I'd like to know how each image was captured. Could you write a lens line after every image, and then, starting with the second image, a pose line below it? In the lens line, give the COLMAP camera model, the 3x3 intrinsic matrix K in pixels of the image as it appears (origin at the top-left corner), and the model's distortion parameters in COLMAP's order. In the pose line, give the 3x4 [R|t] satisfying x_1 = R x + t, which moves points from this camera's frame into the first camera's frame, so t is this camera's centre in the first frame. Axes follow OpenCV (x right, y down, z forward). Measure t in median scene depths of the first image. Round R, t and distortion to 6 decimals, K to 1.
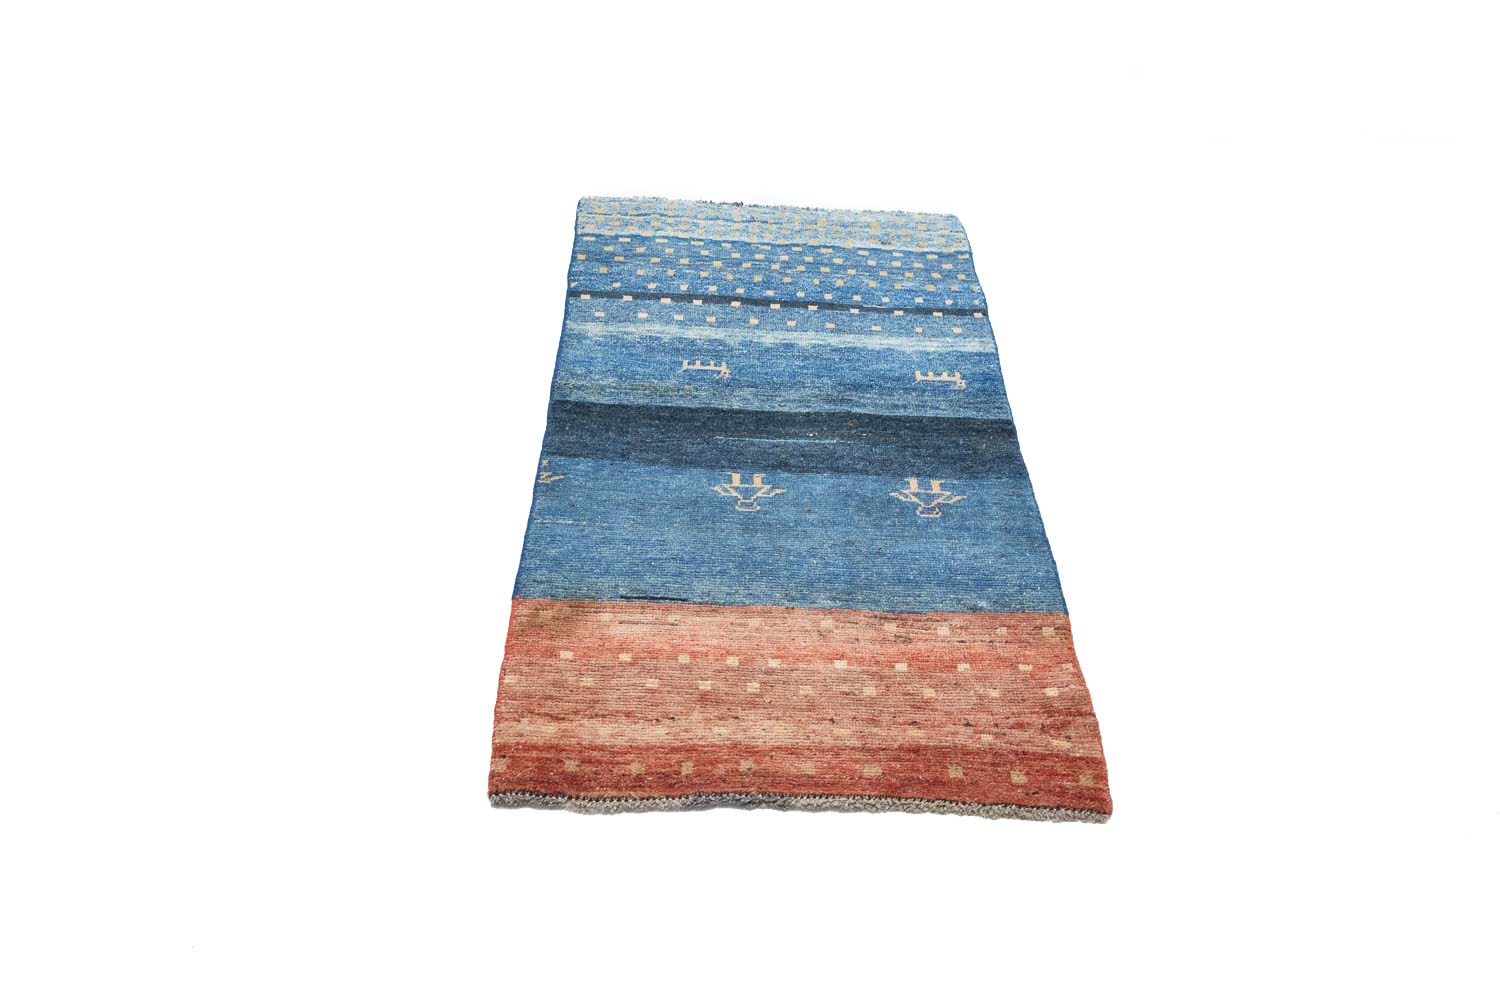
lens RADIAL K [[1352.1, 0, 750.0], [0, 1352.1, 500.0], [0, 0, 1]] dist [-0.037055, 0.001184]
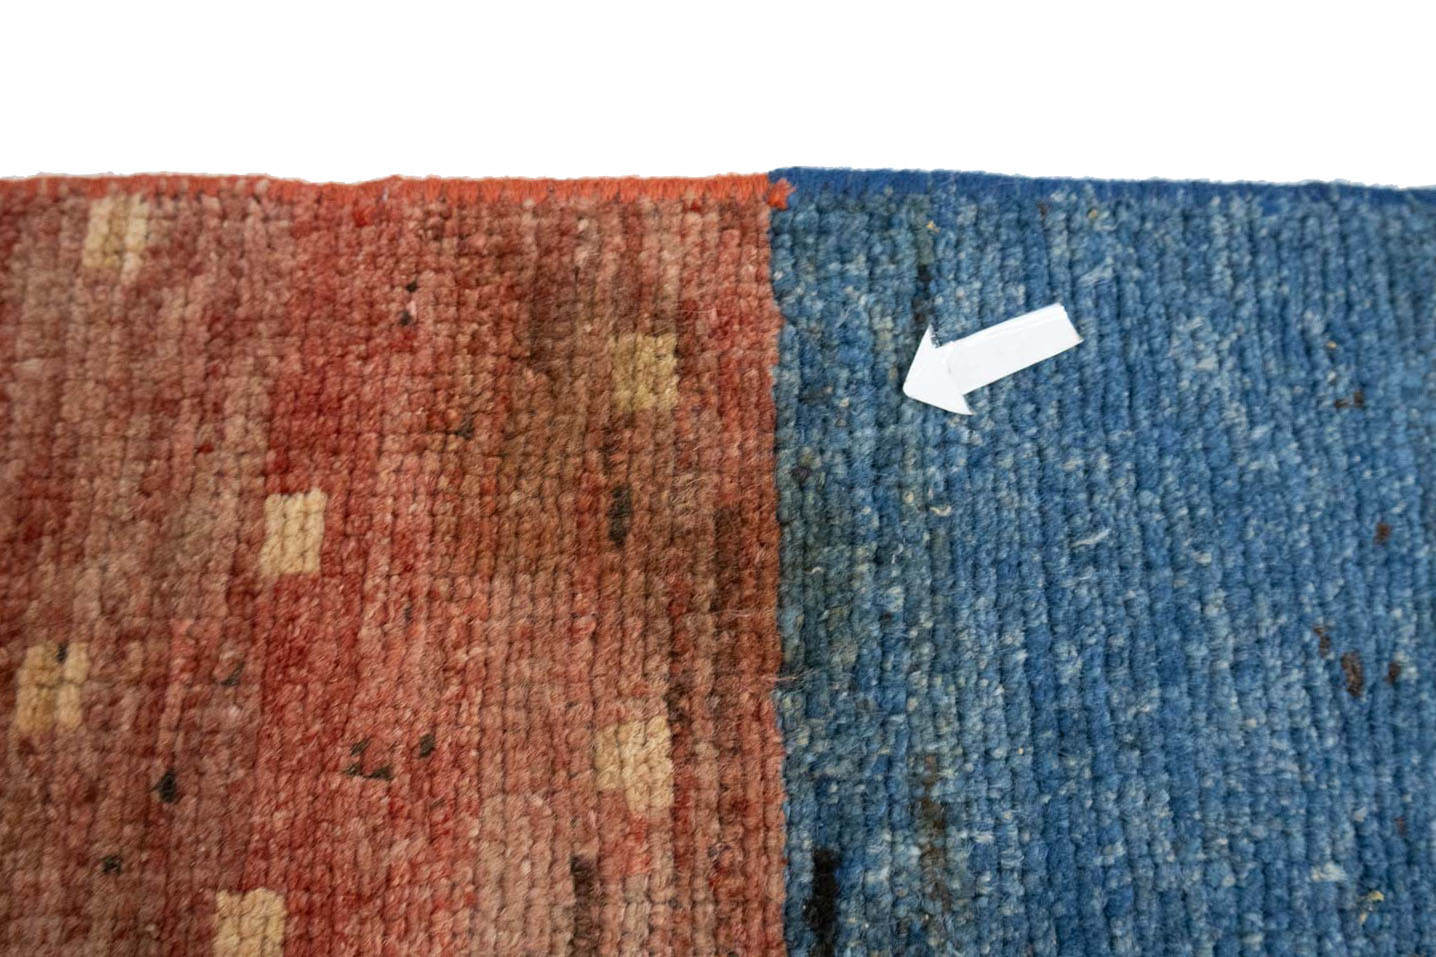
lens RADIAL K [[1320.5, 0, 709.1], [0, 1320.5, 443.8], [0, 0, 1]] dist [-0.043544, 0.013110]
pose [[0.009680, 0.943955, -0.329933, -0.075022], [-0.689195, 0.245361, 0.681768, -0.018775], [0.724511, 0.220789, 0.652944, 0.734692]]
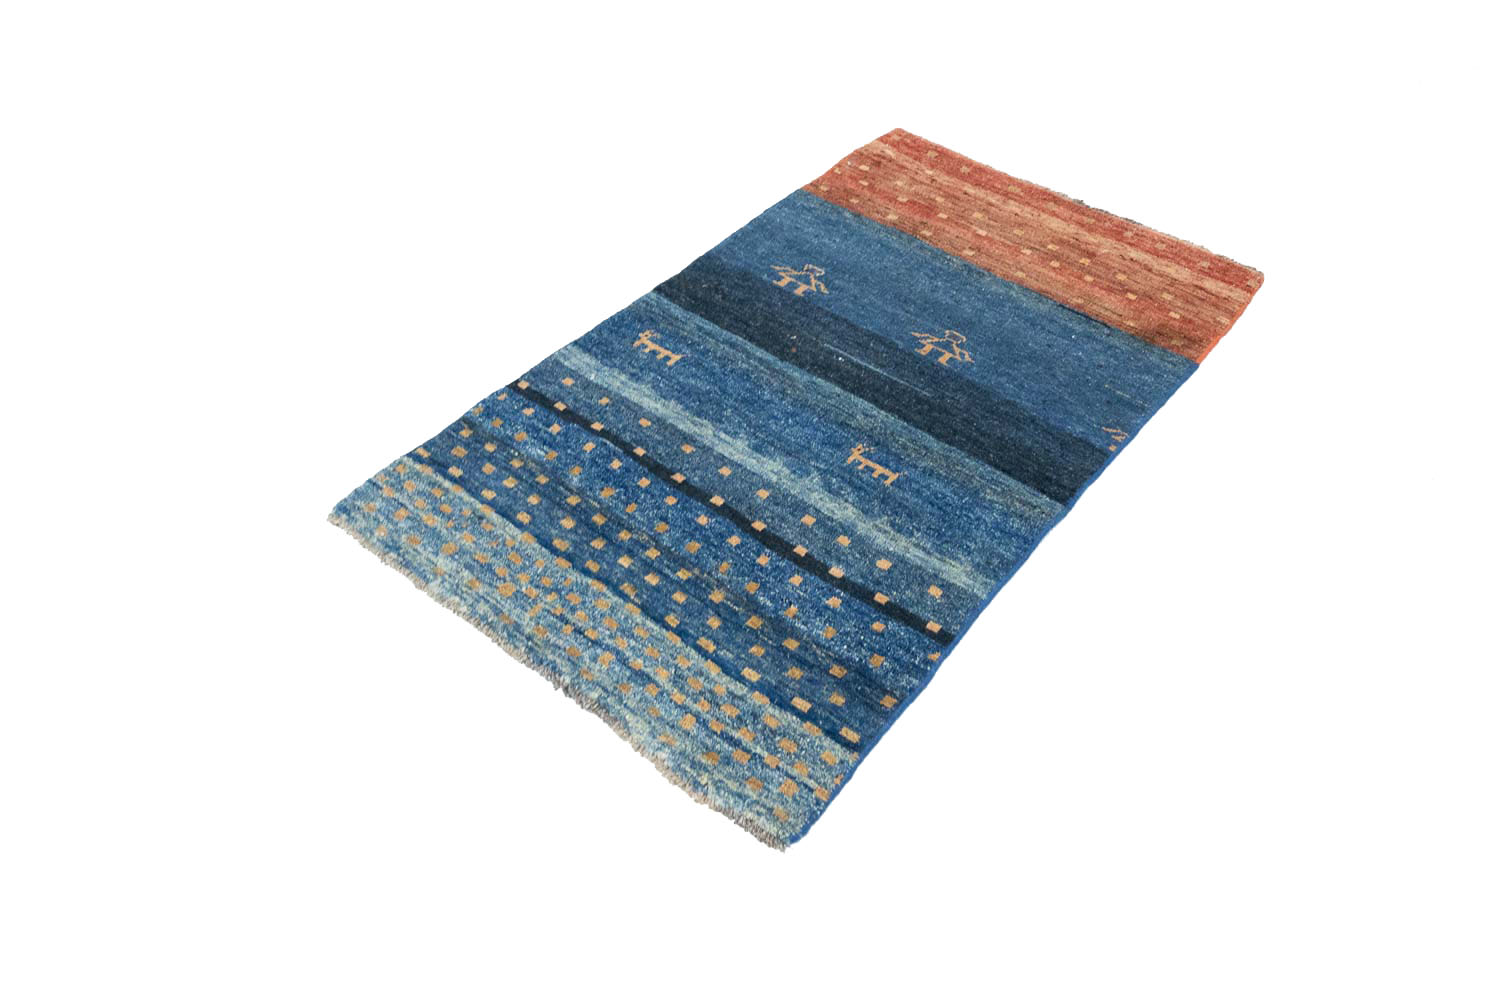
lens RADIAL K [[1353.2, 0, 703.5], [0, 1353.2, 500.0], [0, 0, 1]] dist [-0.035420, -0.000475]
pose [[-0.783692, -0.471911, 0.403890, -0.294999], [0.348613, 0.204003, 0.914796, -0.884891], [-0.514097, 0.857719, 0.004639, 1.069952]]
